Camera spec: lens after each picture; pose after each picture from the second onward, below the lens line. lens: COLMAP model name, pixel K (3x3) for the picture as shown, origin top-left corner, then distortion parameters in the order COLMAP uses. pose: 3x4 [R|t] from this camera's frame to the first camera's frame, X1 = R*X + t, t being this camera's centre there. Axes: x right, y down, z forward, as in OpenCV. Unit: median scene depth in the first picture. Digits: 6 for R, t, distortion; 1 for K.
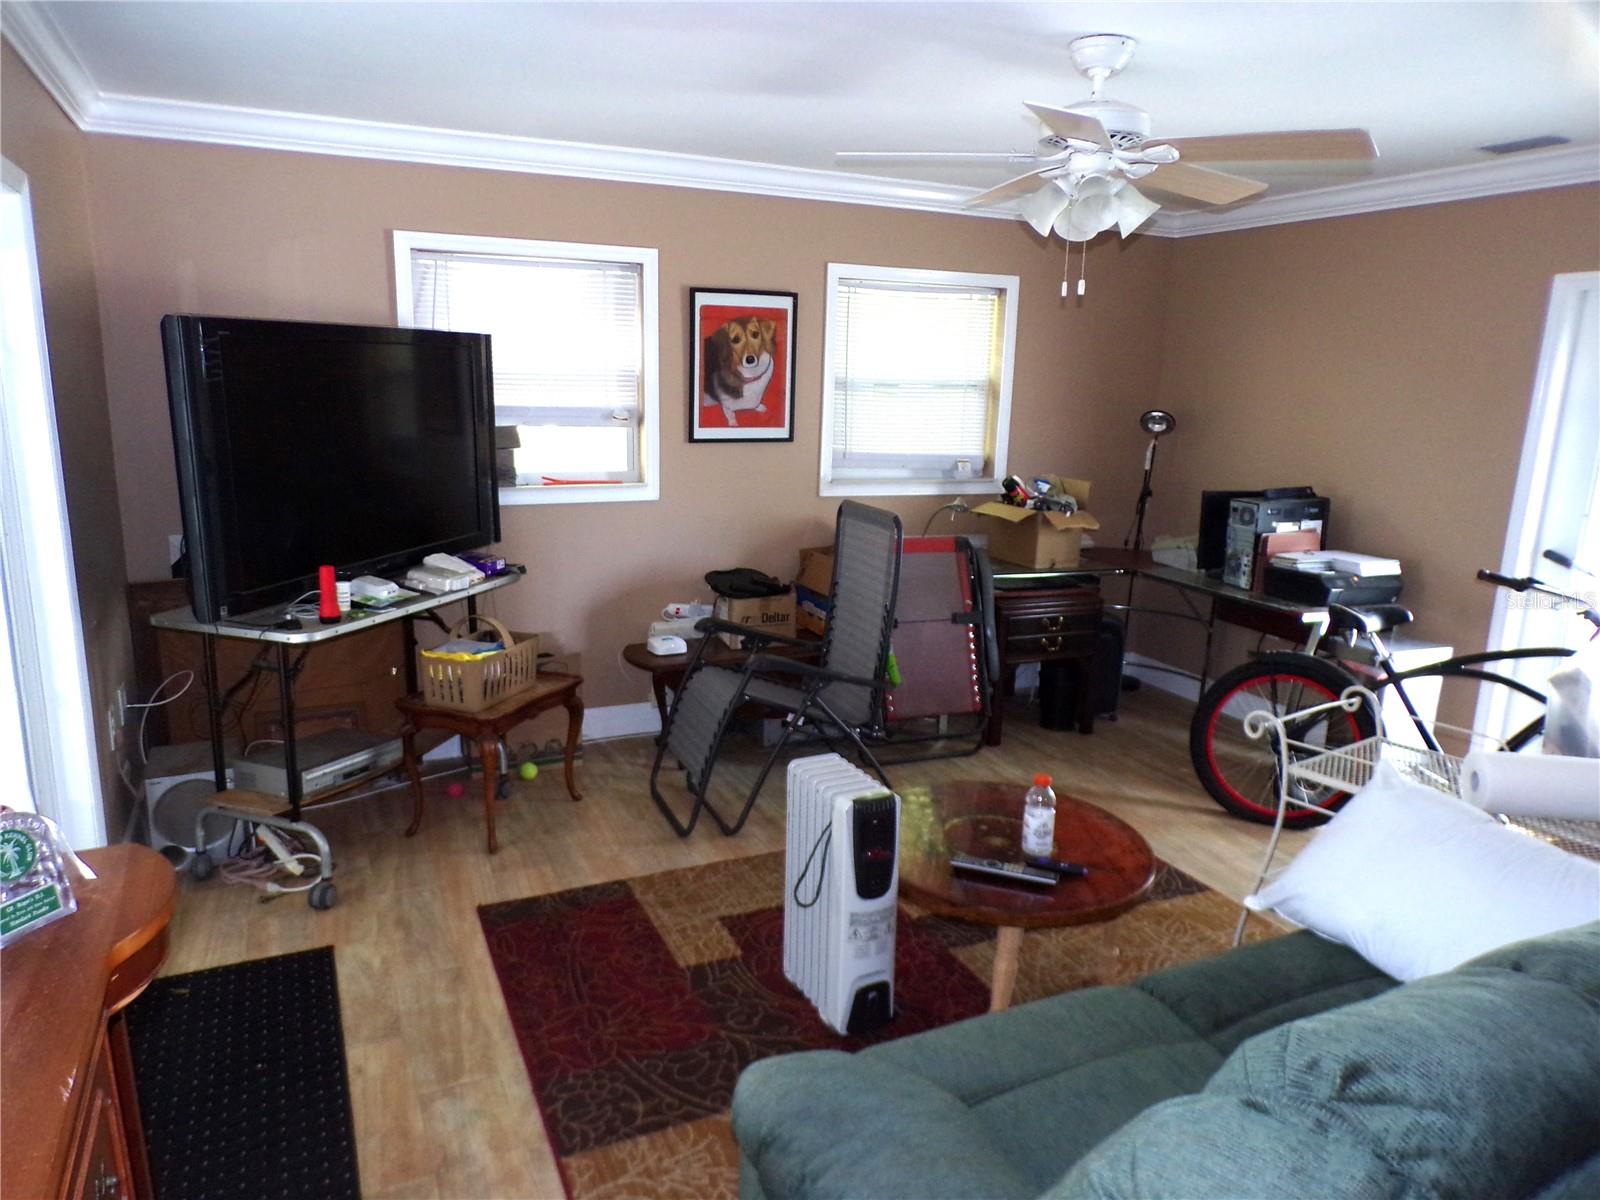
lens RADIAL K [[1093.0, 0, 800.0], [0, 1093.0, 600.0], [0, 0, 1]] dist [-0.004196, -0.003299]
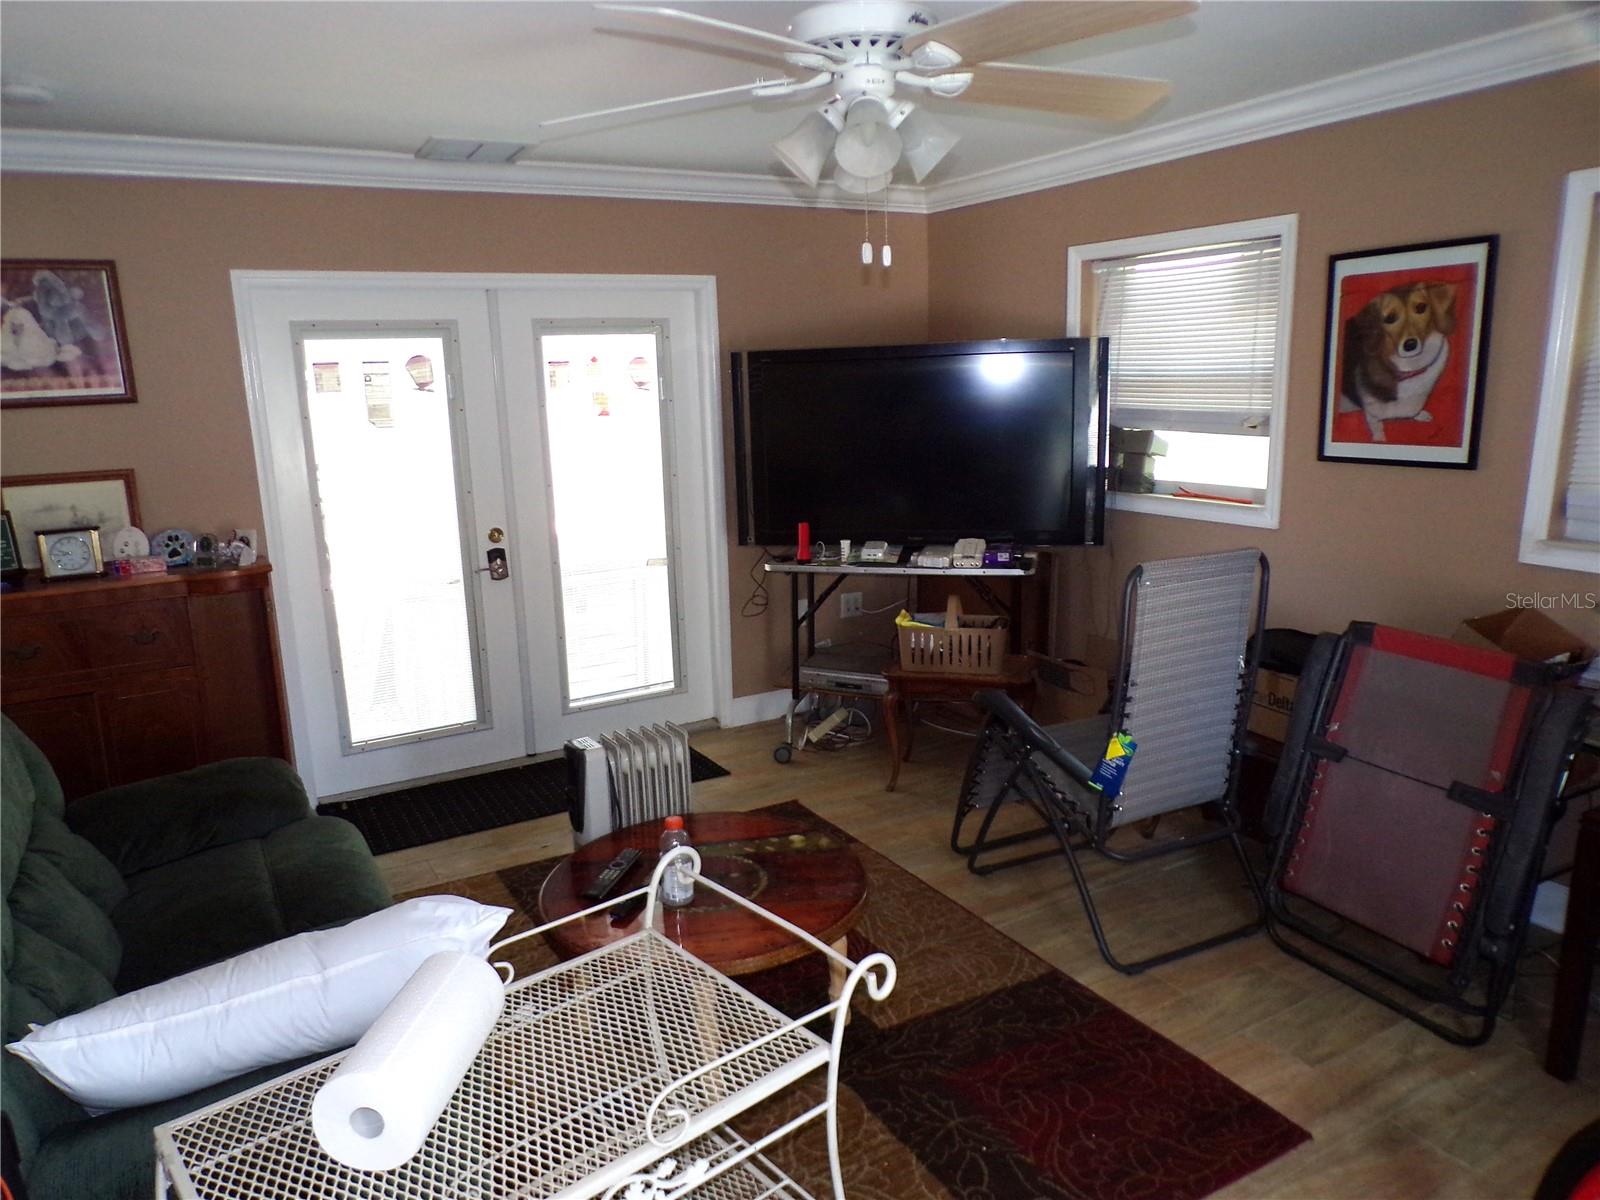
lens RADIAL K [[1093.0, 0, 800.0], [0, 1093.0, 600.0], [0, 0, 1]] dist [-0.004196, -0.003299]
pose [[0.052950, 0.178213, -0.982566, 0.637823], [-0.178694, 0.969756, 0.166260, -0.111032], [0.982479, 0.166776, 0.083194, 0.596570]]
